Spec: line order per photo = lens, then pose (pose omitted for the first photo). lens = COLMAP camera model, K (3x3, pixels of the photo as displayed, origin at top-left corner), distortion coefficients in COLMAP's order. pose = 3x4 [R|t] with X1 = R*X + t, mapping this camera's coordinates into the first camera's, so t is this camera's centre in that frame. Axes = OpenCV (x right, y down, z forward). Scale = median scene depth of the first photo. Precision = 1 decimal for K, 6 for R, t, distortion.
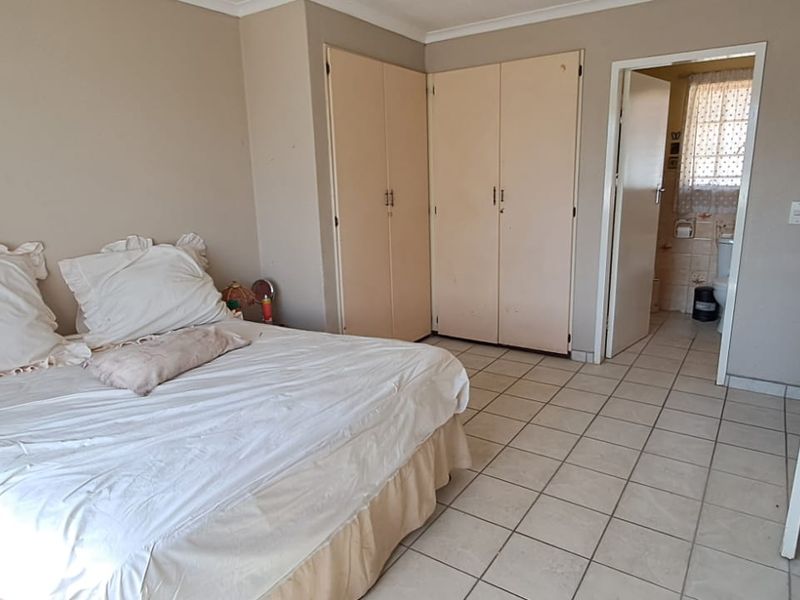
lens RADIAL K [[524.3, 0, 411.0], [0, 524.3, 300.9], [0, 0, 1]] dist [-0.007653, 0.001932]
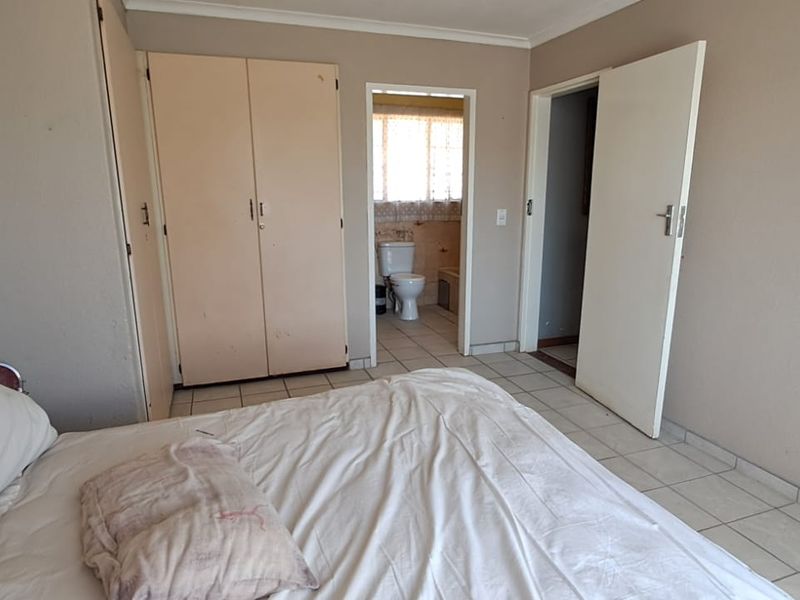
lens RADIAL K [[524.3, 0, 411.0], [0, 524.3, 300.9], [0, 0, 1]] dist [-0.007653, 0.001932]
pose [[0.590347, -0.149442, 0.793195, -0.415634], [0.176576, 0.982818, 0.053749, -0.053267], [-0.787599, 0.108328, 0.606592, 0.290493]]
